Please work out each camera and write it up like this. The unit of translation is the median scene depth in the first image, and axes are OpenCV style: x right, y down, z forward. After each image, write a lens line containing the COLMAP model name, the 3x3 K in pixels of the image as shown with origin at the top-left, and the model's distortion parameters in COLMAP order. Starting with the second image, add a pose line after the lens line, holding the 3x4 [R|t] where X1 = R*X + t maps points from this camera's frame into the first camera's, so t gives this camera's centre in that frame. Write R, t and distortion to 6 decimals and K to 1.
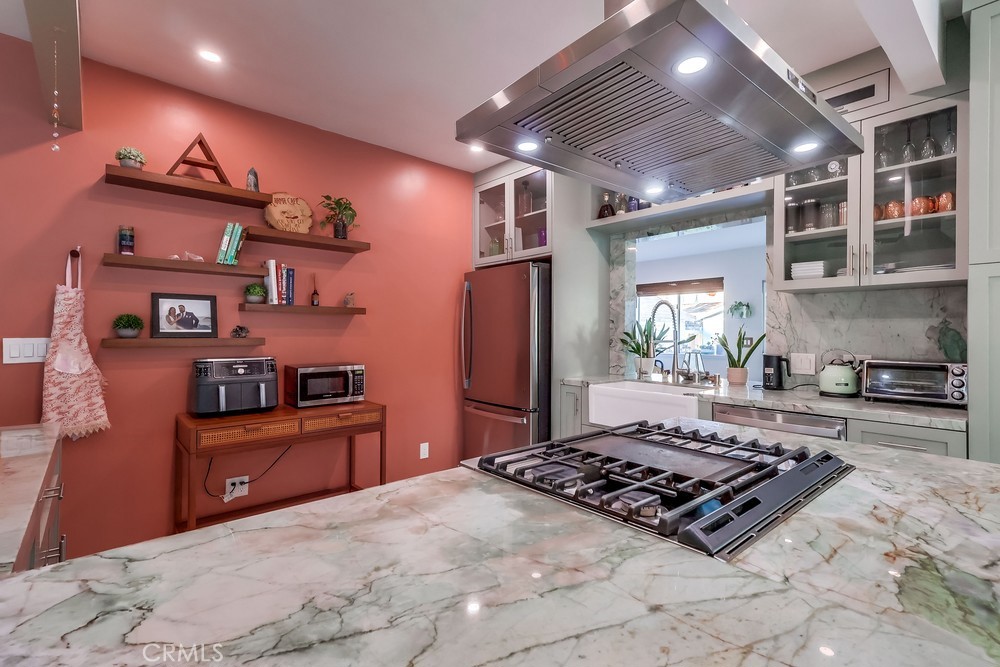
lens RADIAL K [[472.2, 0, 507.7], [0, 472.2, 330.8], [0, 0, 1]] dist [0.018061, 0.000768]
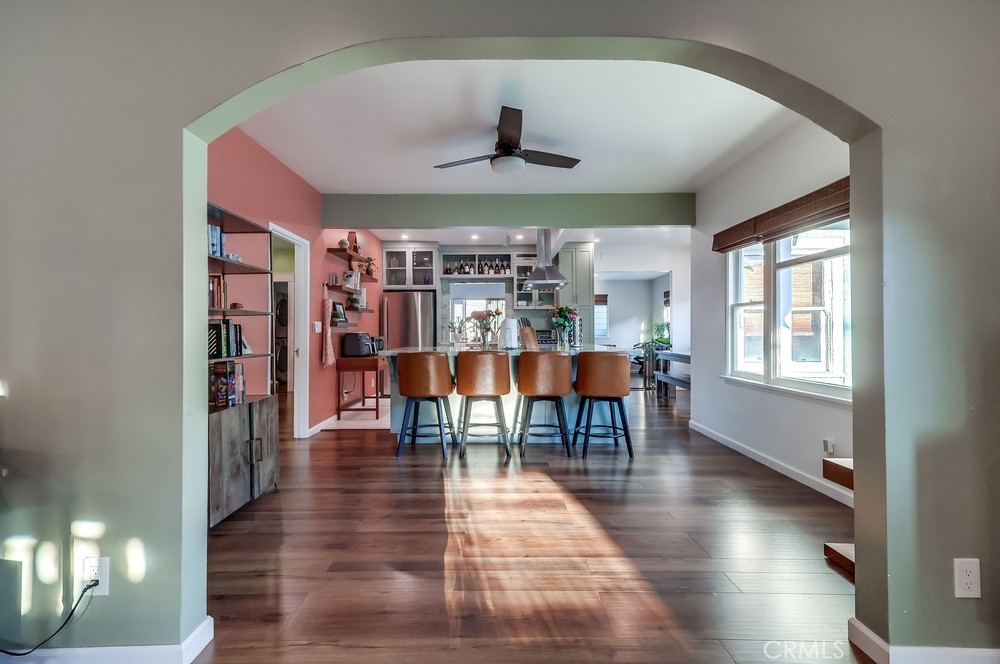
lens RADIAL K [[472.2, 0, 507.7], [0, 472.2, 329.3], [0, 0, 1]] dist [0.018061, 0.000768]
pose [[0.658236, -0.002934, 0.752806, -1.789338], [0.006098, 0.999980, -0.001435, 0.054678], [-0.752787, 0.005535, 0.658241, -1.019664]]
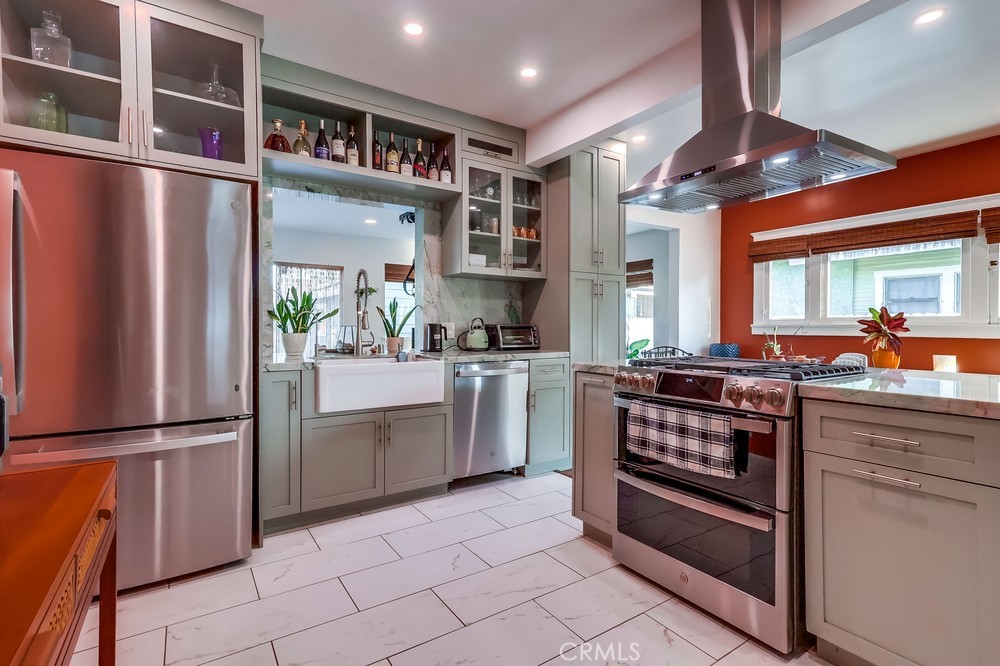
lens RADIAL K [[472.2, 0, 507.7], [0, 472.2, 330.3], [0, 0, 1]] dist [0.018061, 0.000768]
pose [[0.141239, -0.009738, 0.989928, -0.661971], [-0.001363, 0.999949, 0.010031, 0.057558], [-0.989975, -0.002766, 0.141219, 0.668761]]
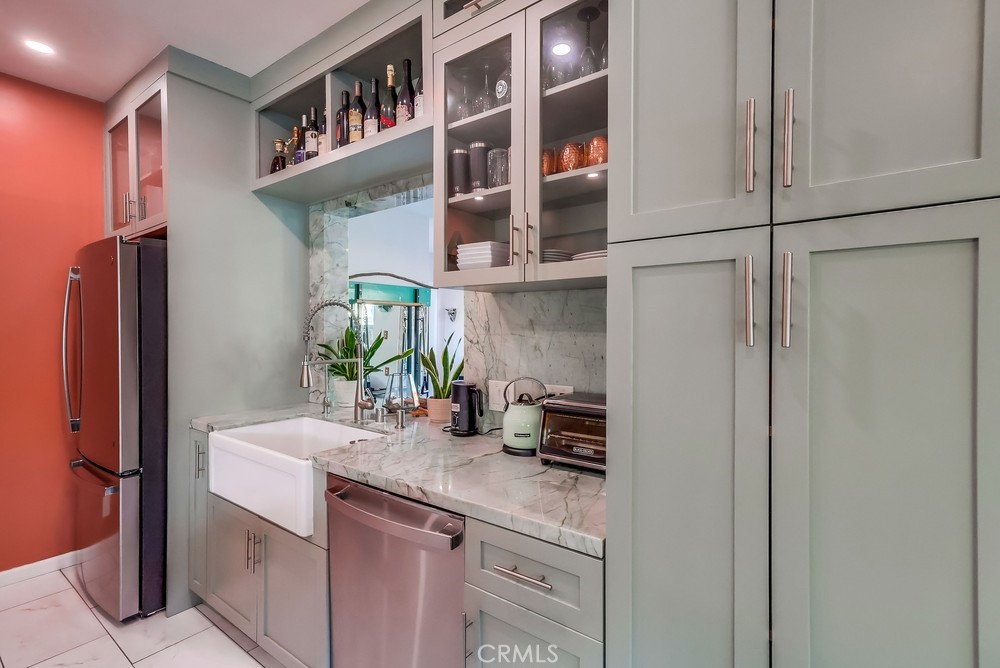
lens RADIAL K [[472.2, 0, 507.7], [0, 472.2, 331.3], [0, 0, 1]] dist [0.018061, 0.000768]
pose [[0.981631, -0.004520, 0.190734, 0.514636], [0.002372, 0.999931, 0.011492, -0.031610], [-0.190772, -0.010828, 0.981575, 0.349347]]
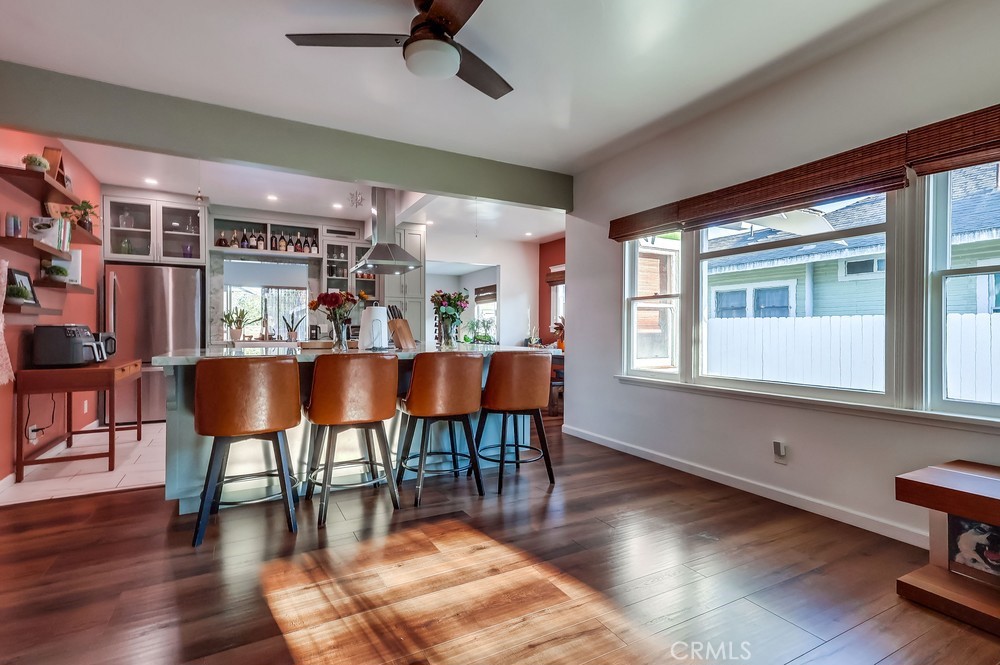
lens RADIAL K [[471.4, 0, 520.6], [0, 471.4, 330.4], [0, 0, 1]] dist [0.016956, 0.000773]
pose [[0.210387, -0.003857, 0.977611, -1.600780], [-0.002268, 0.999988, 0.004434, 0.068217], [-0.977616, -0.003150, 0.210376, -0.529460]]
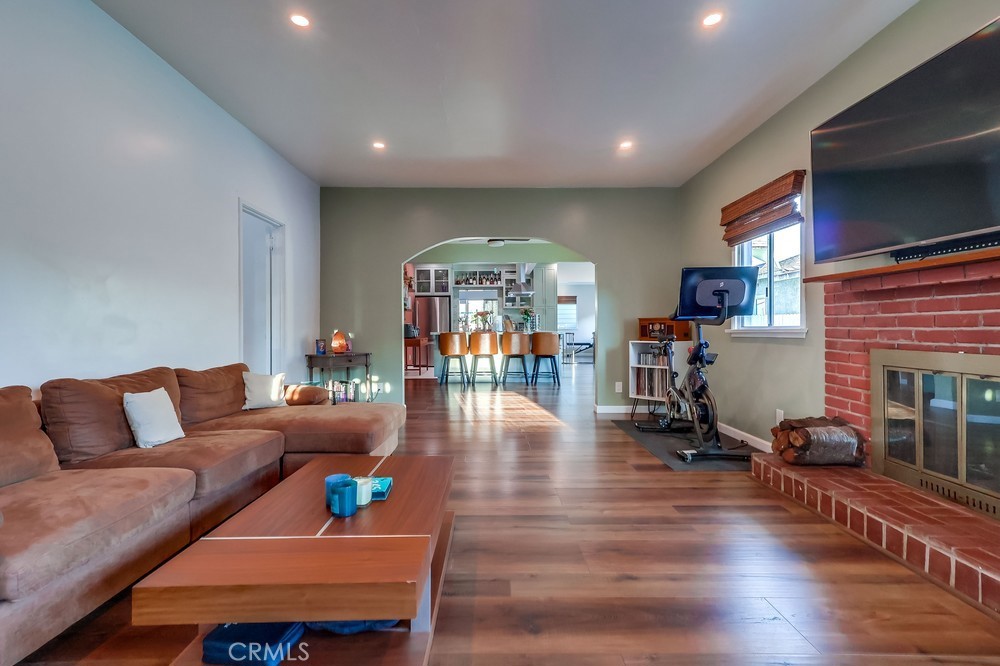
lens RADIAL K [[462.0, 0, 502.1], [0, 462.0, 331.7], [0, 0, 1]] dist [0.013757, 0.000681]
pose [[0.660907, -0.016684, 0.750282, -2.749163], [0.008611, 0.999856, 0.014648, 0.075702], [-0.750418, -0.003221, 0.660955, -1.916239]]
